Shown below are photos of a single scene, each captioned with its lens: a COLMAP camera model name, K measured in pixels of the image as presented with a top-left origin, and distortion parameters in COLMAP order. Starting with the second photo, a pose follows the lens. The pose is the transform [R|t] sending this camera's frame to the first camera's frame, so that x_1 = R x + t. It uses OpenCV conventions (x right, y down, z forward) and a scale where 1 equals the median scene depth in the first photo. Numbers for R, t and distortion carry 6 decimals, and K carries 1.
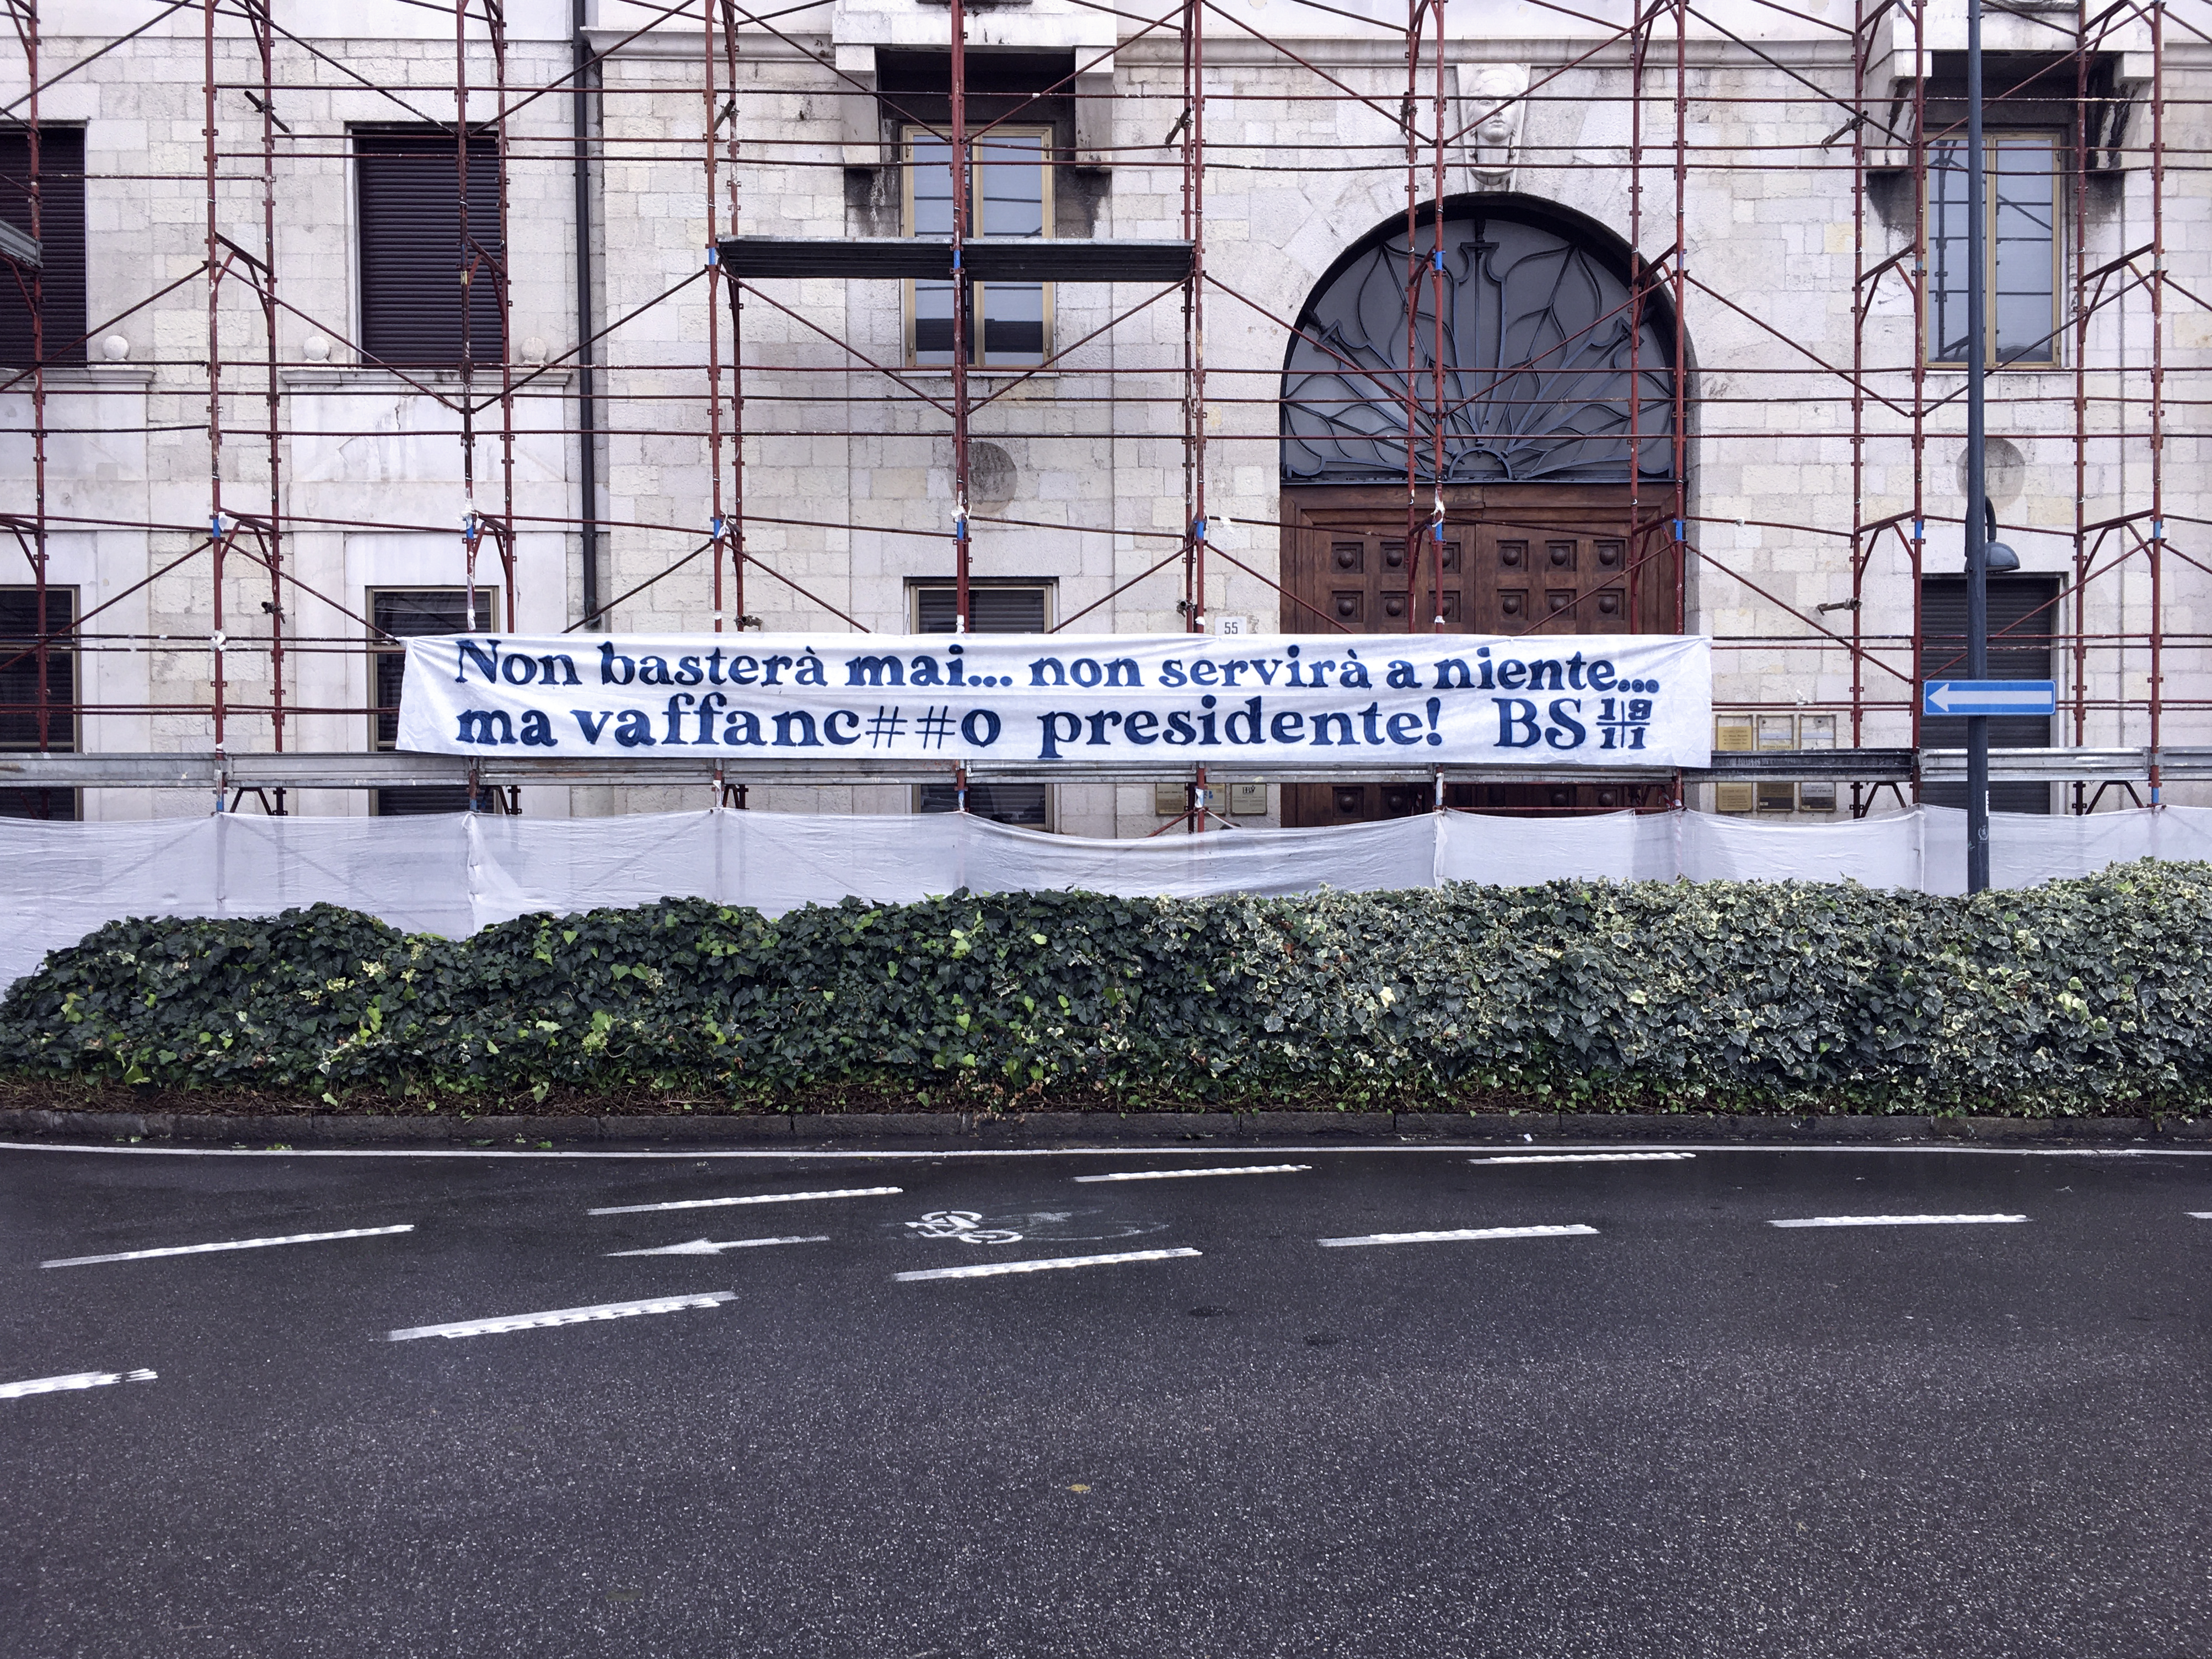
lens RADIAL K [[1809.7, 0, 1106.0], [0, 1809.7, 829.5], [0, 0, 1]] dist [0.085312, -0.099513]
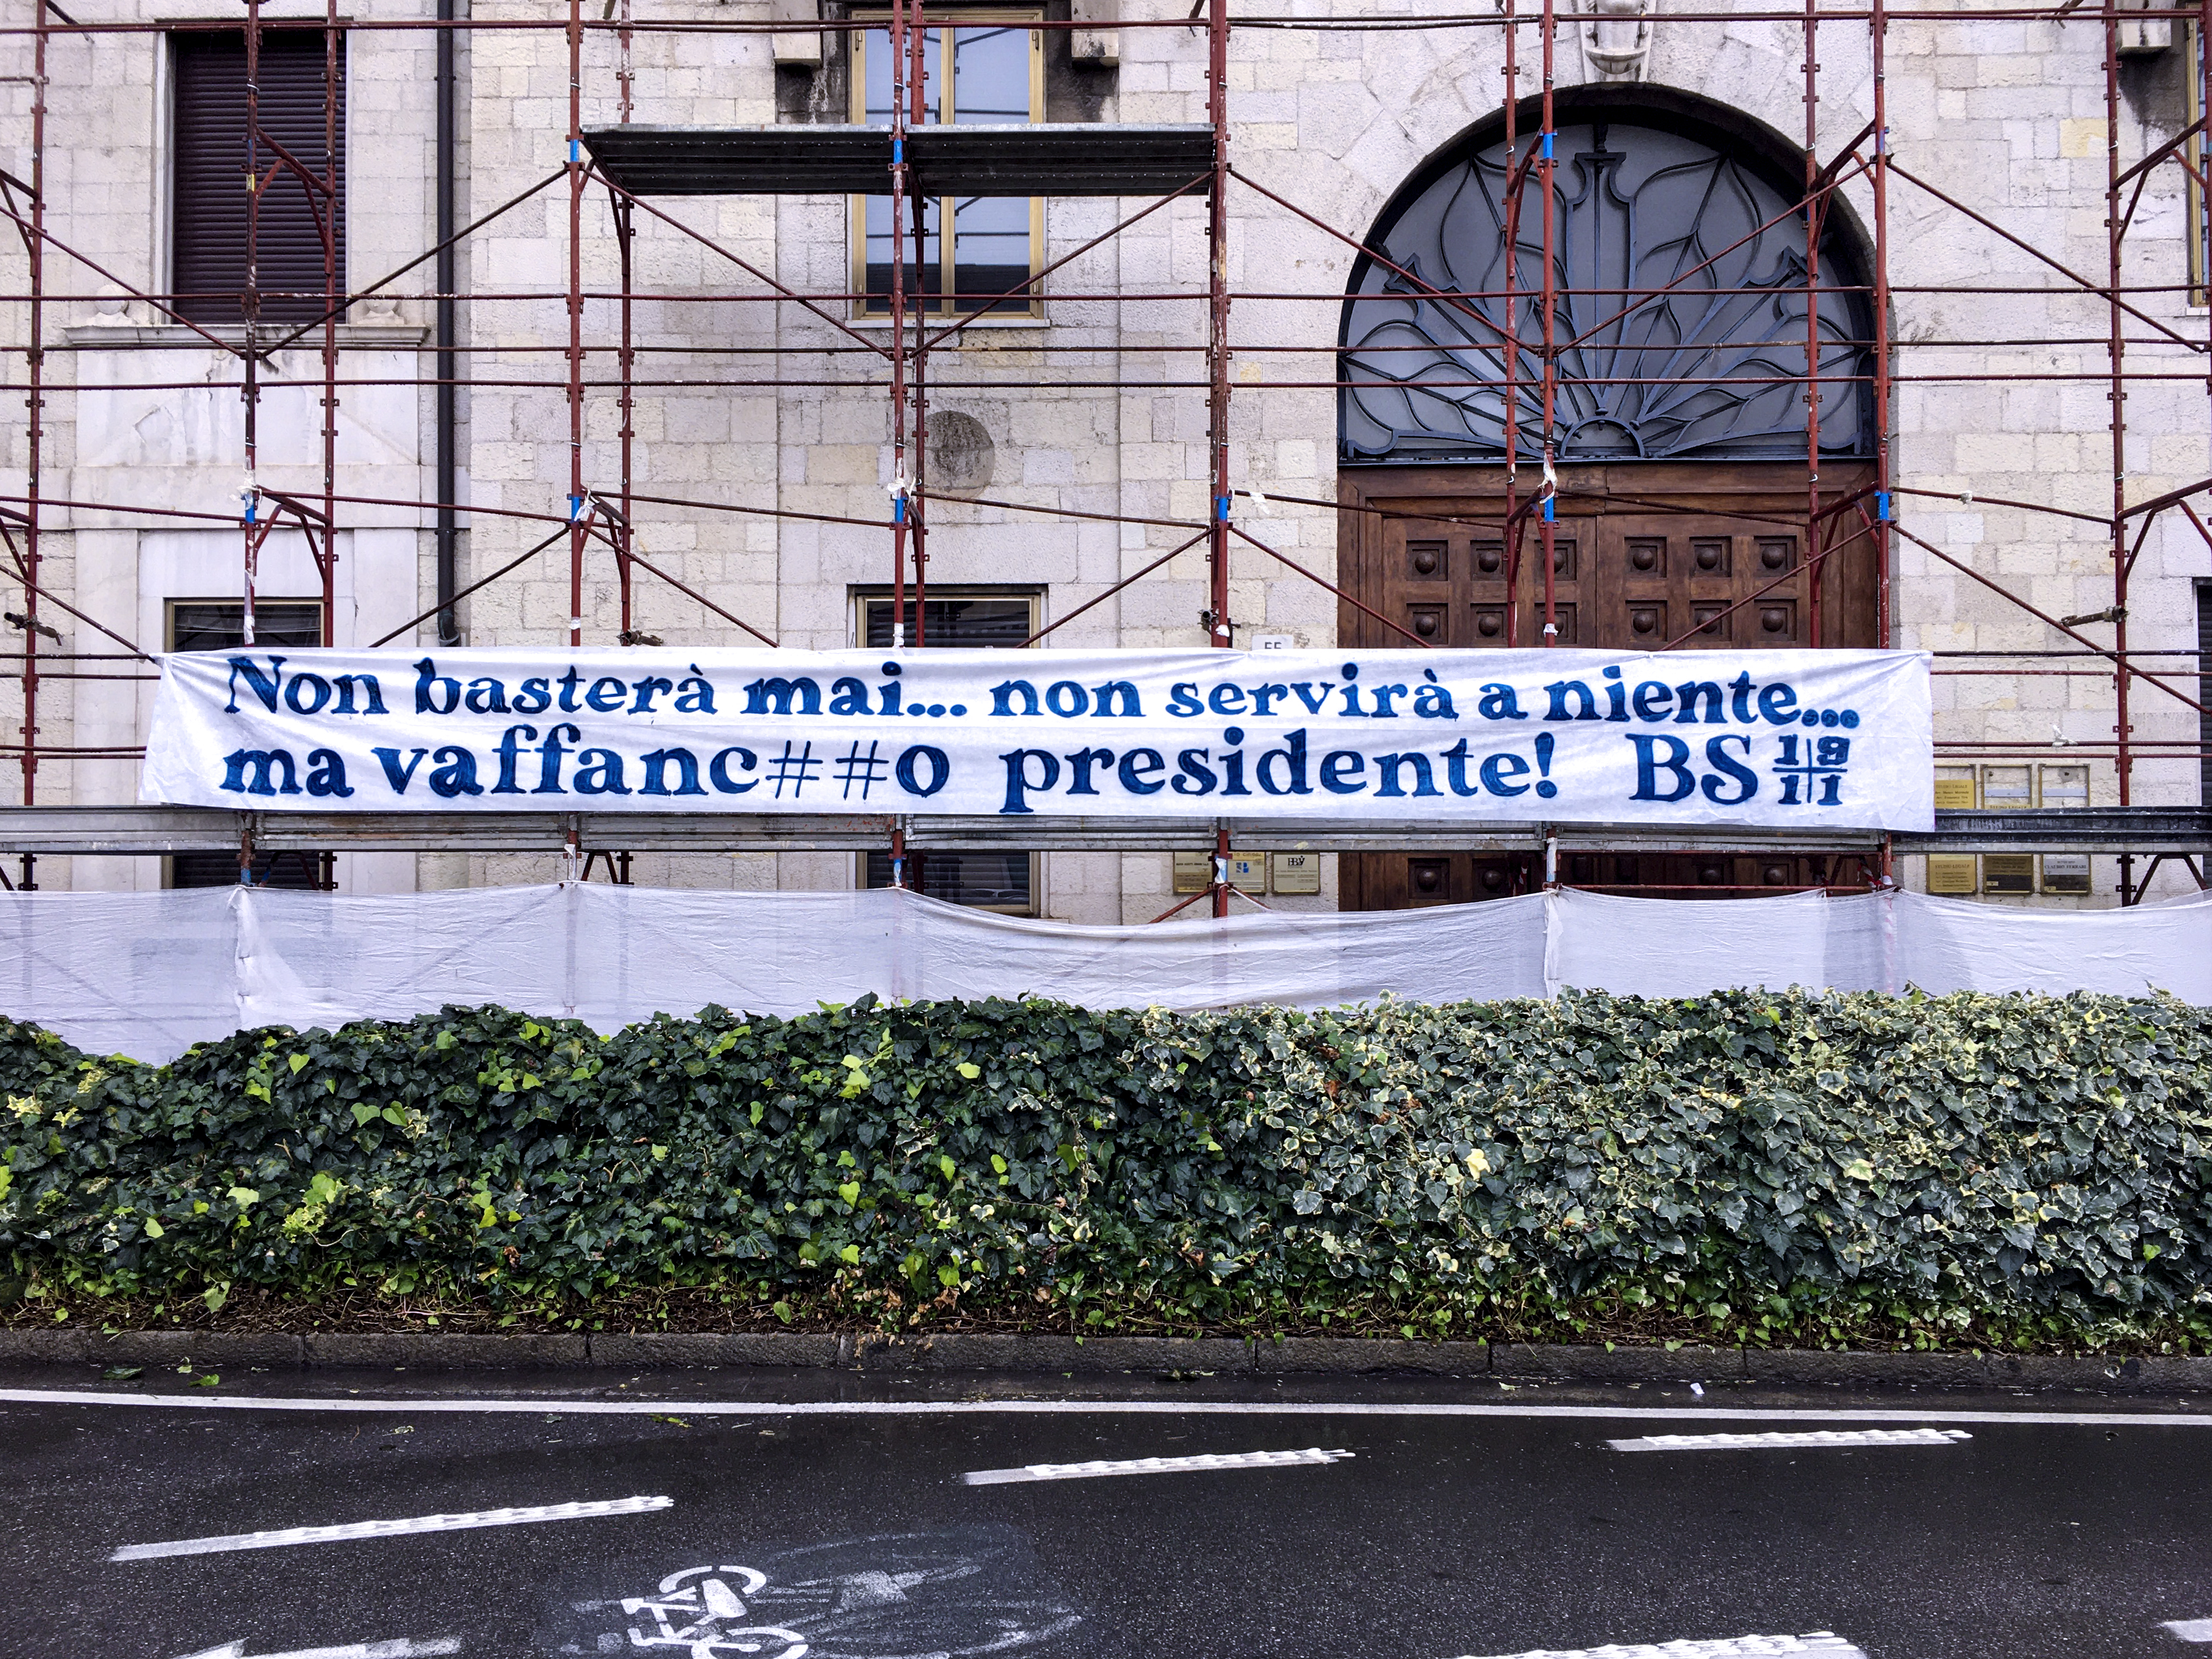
lens RADIAL K [[1809.6, 0, 1106.0], [0, 1809.6, 829.5], [0, 0, 1]] dist [0.085312, -0.099513]
pose [[0.998441, 0.002615, -0.055752, 0.053094], [-0.005157, 0.998951, -0.045506, -0.000103], [0.055575, 0.045723, 0.997407, 0.304380]]
